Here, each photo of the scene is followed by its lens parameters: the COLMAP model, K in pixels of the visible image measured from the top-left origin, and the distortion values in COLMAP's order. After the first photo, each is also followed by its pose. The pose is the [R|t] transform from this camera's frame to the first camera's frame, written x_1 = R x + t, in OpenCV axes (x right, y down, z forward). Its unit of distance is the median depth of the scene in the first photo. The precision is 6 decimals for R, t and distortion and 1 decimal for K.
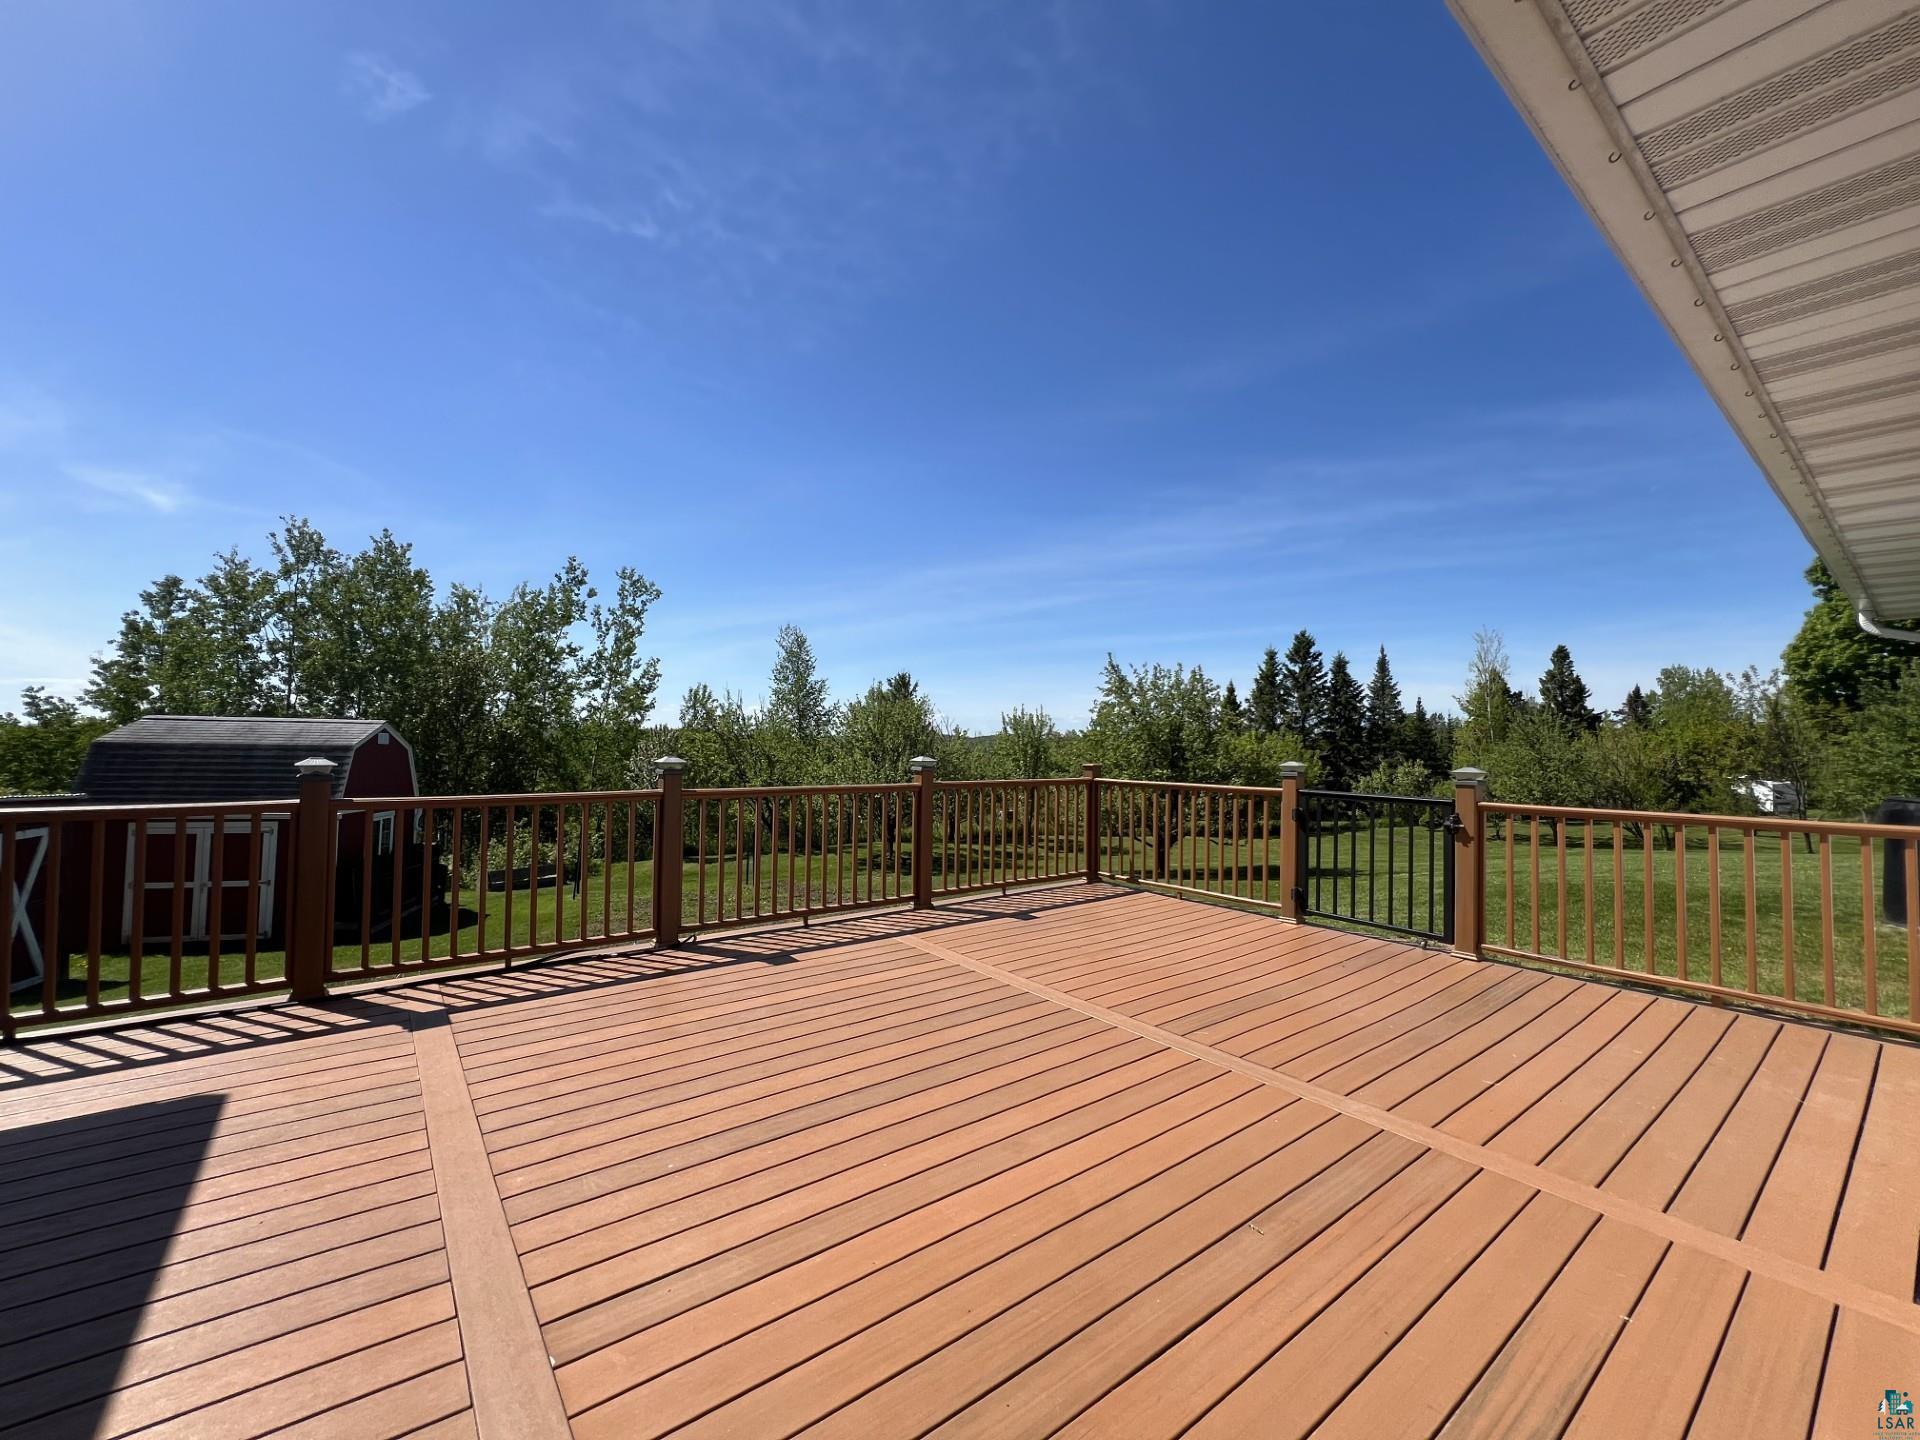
lens RADIAL K [[770.6, 0, 956.6], [0, 770.6, 722.2], [0, 0, 1]] dist [-0.004231, 0.000572]
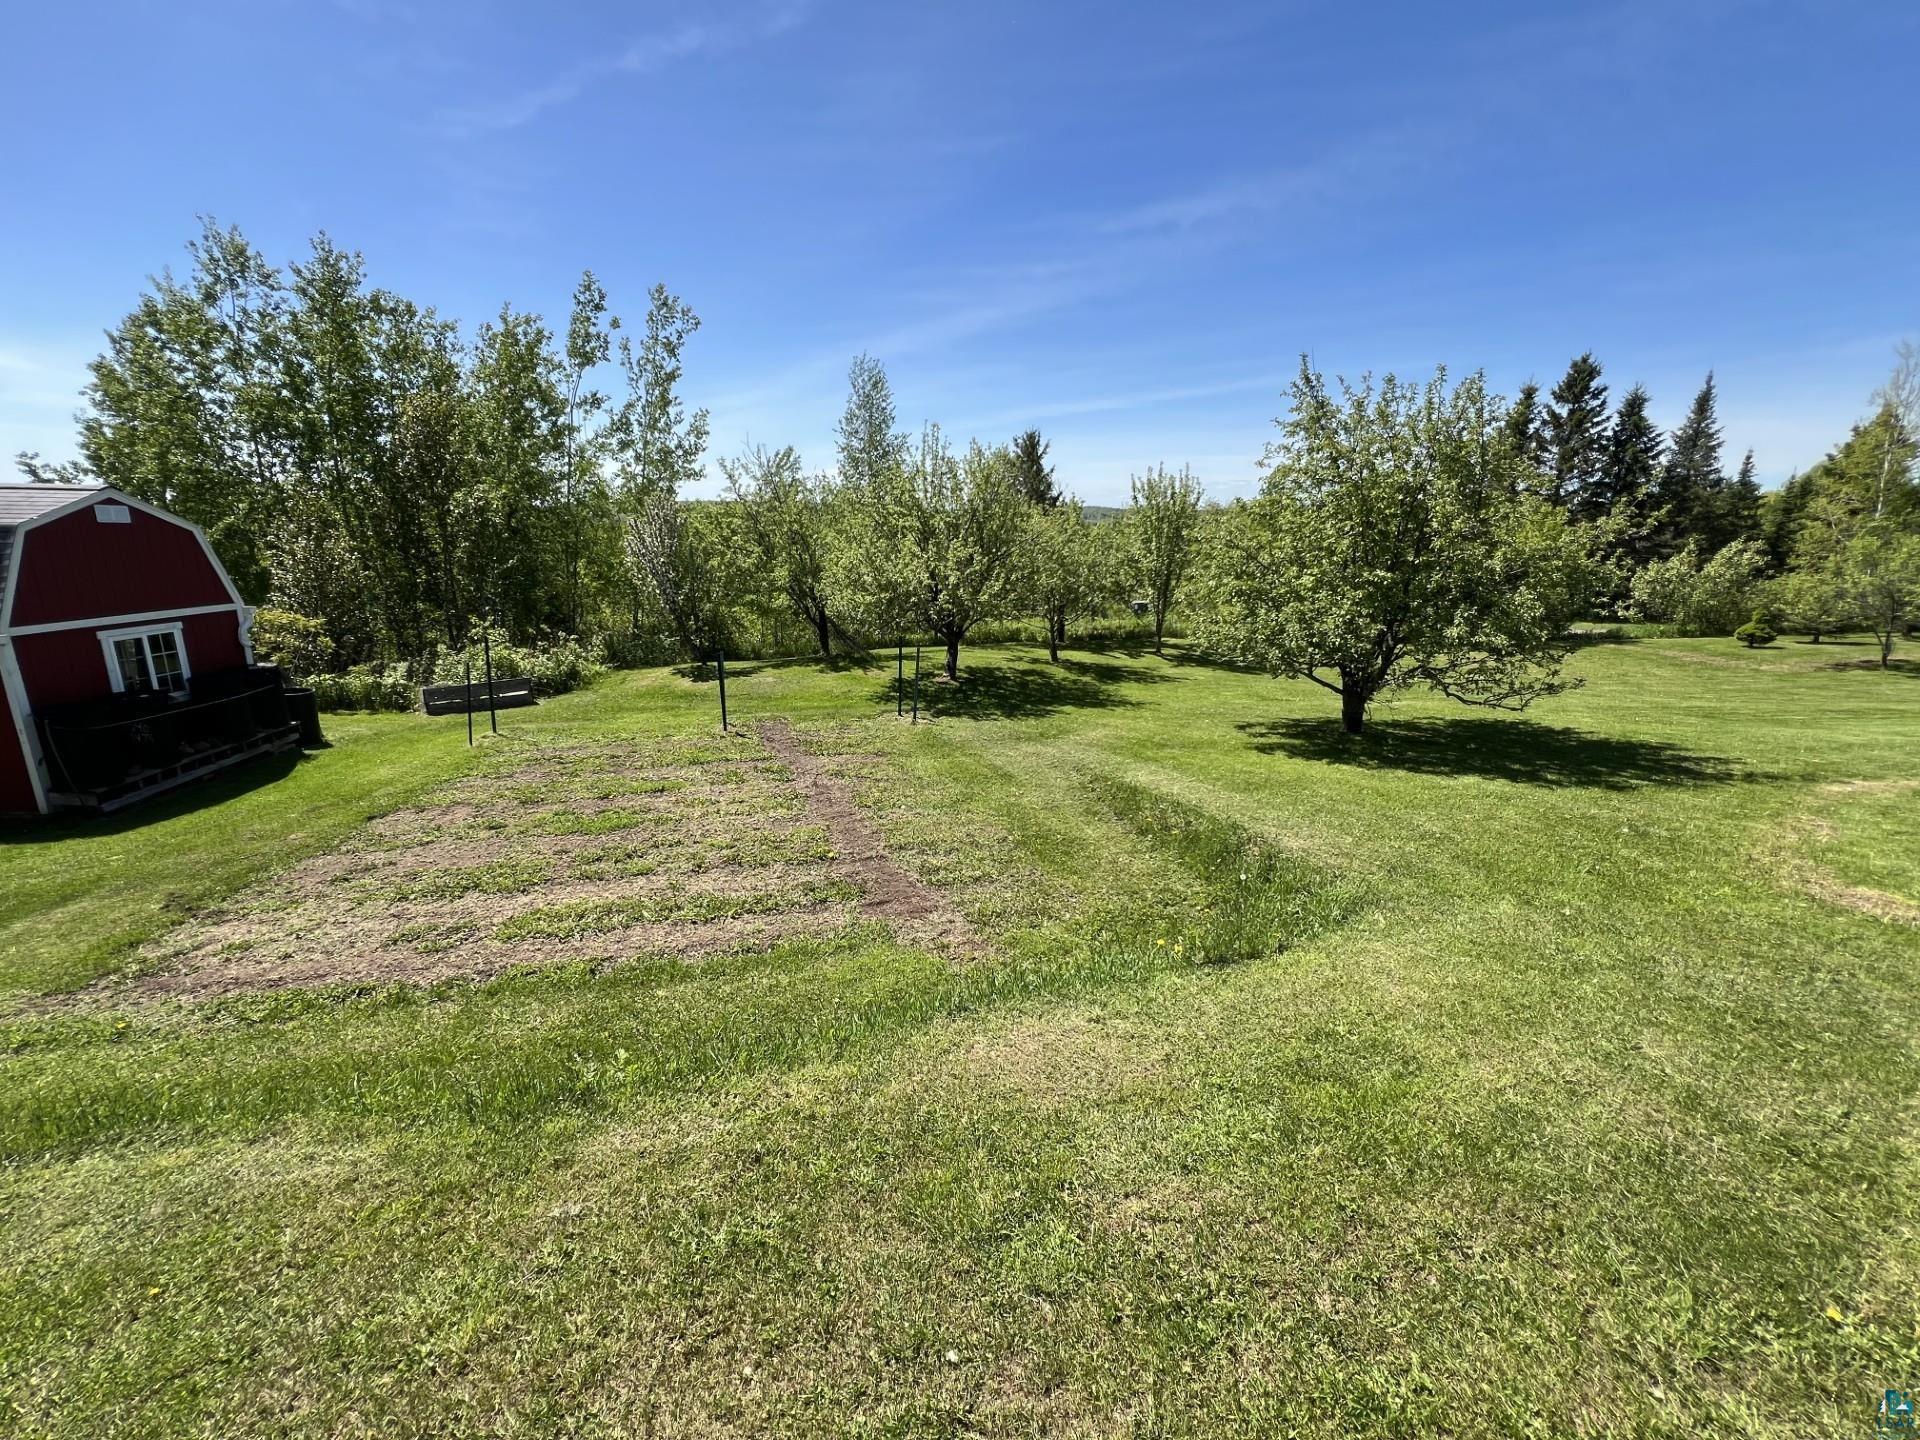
lens RADIAL K [[770.6, 0, 951.8], [0, 770.6, 731.7], [0, 0, 1]] dist [-0.004231, 0.000572]
pose [[0.981831, 0.051037, -0.182764, 0.034193], [0.005219, 0.955523, 0.294871, 0.003987], [0.189685, -0.290468, 0.937896, 0.190846]]
